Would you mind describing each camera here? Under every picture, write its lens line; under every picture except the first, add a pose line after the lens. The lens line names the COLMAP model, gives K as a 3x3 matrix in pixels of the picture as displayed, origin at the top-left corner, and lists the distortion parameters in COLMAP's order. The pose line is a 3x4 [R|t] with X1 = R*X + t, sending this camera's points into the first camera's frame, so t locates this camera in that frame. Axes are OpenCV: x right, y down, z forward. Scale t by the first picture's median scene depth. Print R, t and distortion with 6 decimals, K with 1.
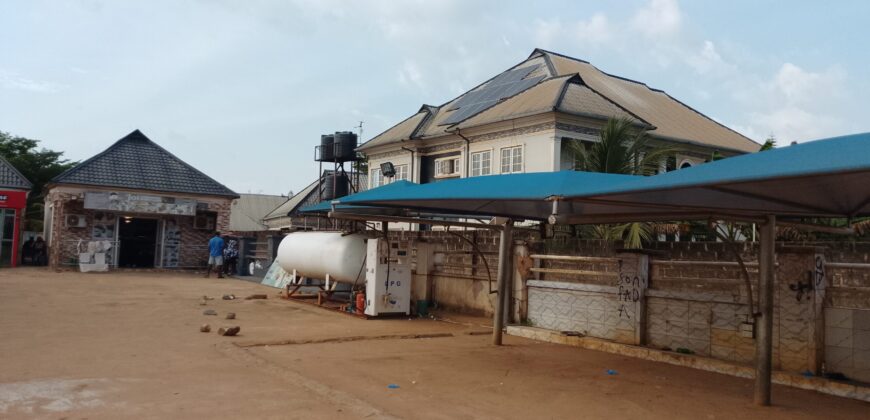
lens RADIAL K [[694.5, 0, 431.5], [0, 694.5, 206.9], [0, 0, 1]] dist [0.132362, -0.224799]
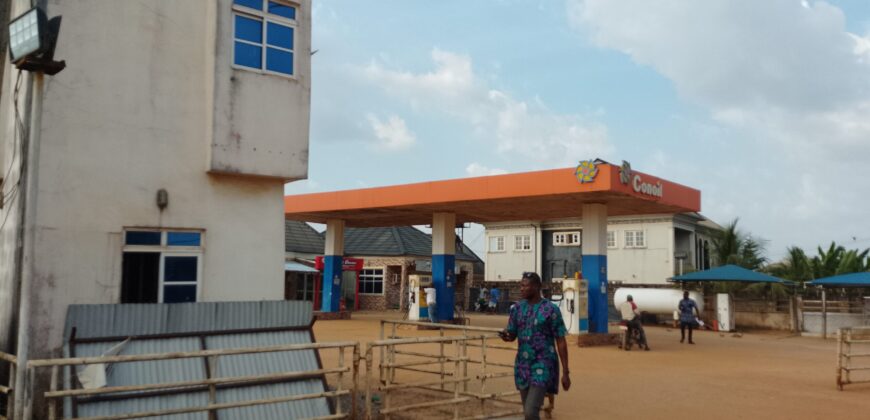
lens RADIAL K [[691.4, 0, 431.2], [0, 691.4, 210.5], [0, 0, 1]] dist [0.130164, -0.220108]
pose [[0.951291, 0.023379, 0.307407, -1.063458], [-0.008550, 0.998738, -0.049496, -0.062183], [-0.308176, 0.044457, 0.950290, -0.500943]]
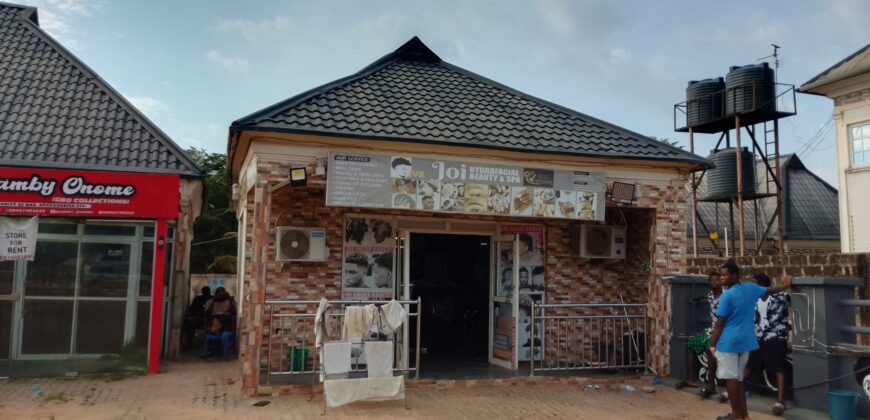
lens RADIAL K [[691.4, 0, 431.2], [0, 691.4, 210.5], [0, 0, 1]] dist [0.130164, -0.220108]
pose [[0.968779, -0.047225, -0.243386, -0.416283], [0.037733, 0.998340, -0.043517, 0.023929], [0.245037, 0.032975, 0.968953, 0.795167]]
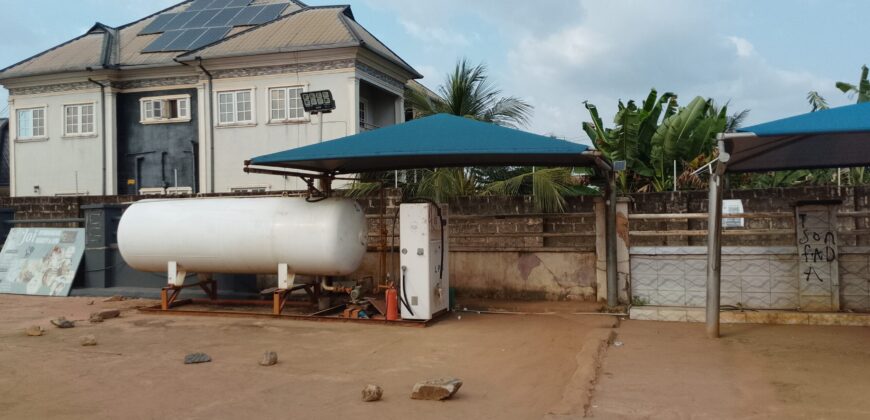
lens RADIAL K [[694.5, 0, 431.5], [0, 694.5, 206.9], [0, 0, 1]] dist [0.132362, -0.224799]
pose [[0.794785, -0.043486, 0.605331, -0.317664], [0.008708, 0.998144, 0.060271, 0.006738], [-0.606828, -0.042631, 0.793689, 0.320553]]
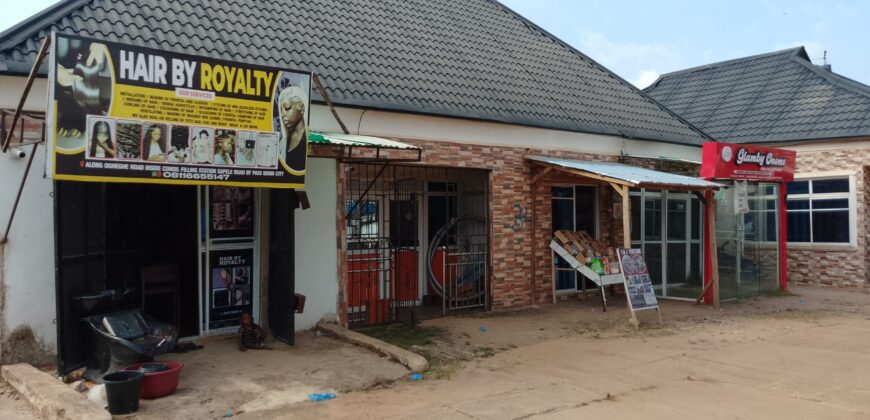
lens RADIAL K [[694.5, 0, 431.5], [0, 694.5, 206.9], [0, 0, 1]] dist [0.132362, -0.224799]
pose [[0.990594, -0.040276, 0.130773, -1.108041], [0.035310, 0.998573, 0.040073, -0.012162], [-0.132201, -0.035078, 0.990602, 0.599862]]
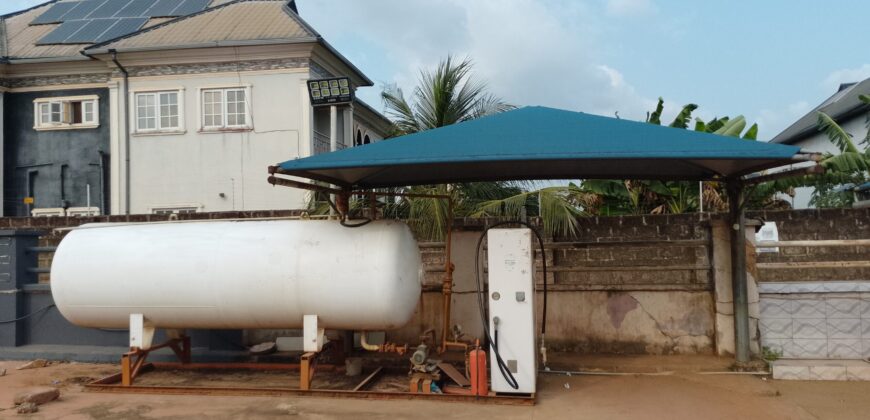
lens RADIAL K [[691.4, 0, 431.2], [0, 691.4, 210.5], [0, 0, 1]] dist [0.130164, -0.220108]
pose [[0.689619, -0.027503, 0.723650, -0.310774], [0.001977, 0.999346, 0.036098, 0.011352], [-0.724170, -0.023463, 0.689222, 0.488224]]
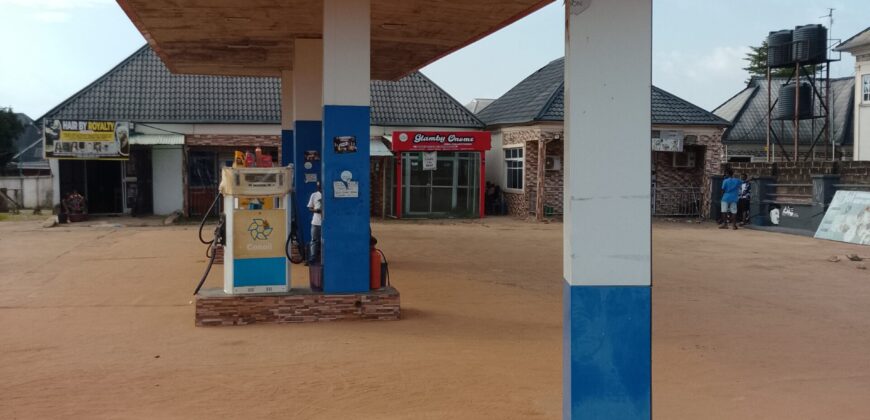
lens RADIAL K [[926.4, 0, 435.0], [0, 926.4, 210.0], [0, 0, 1]] dist [0.077179, -0.006565]
pose [[0.945148, -0.014699, -0.326312, -0.318671], [0.046003, 0.995020, 0.088422, -0.035478], [0.323387, -0.098583, 0.941117, -0.135232]]
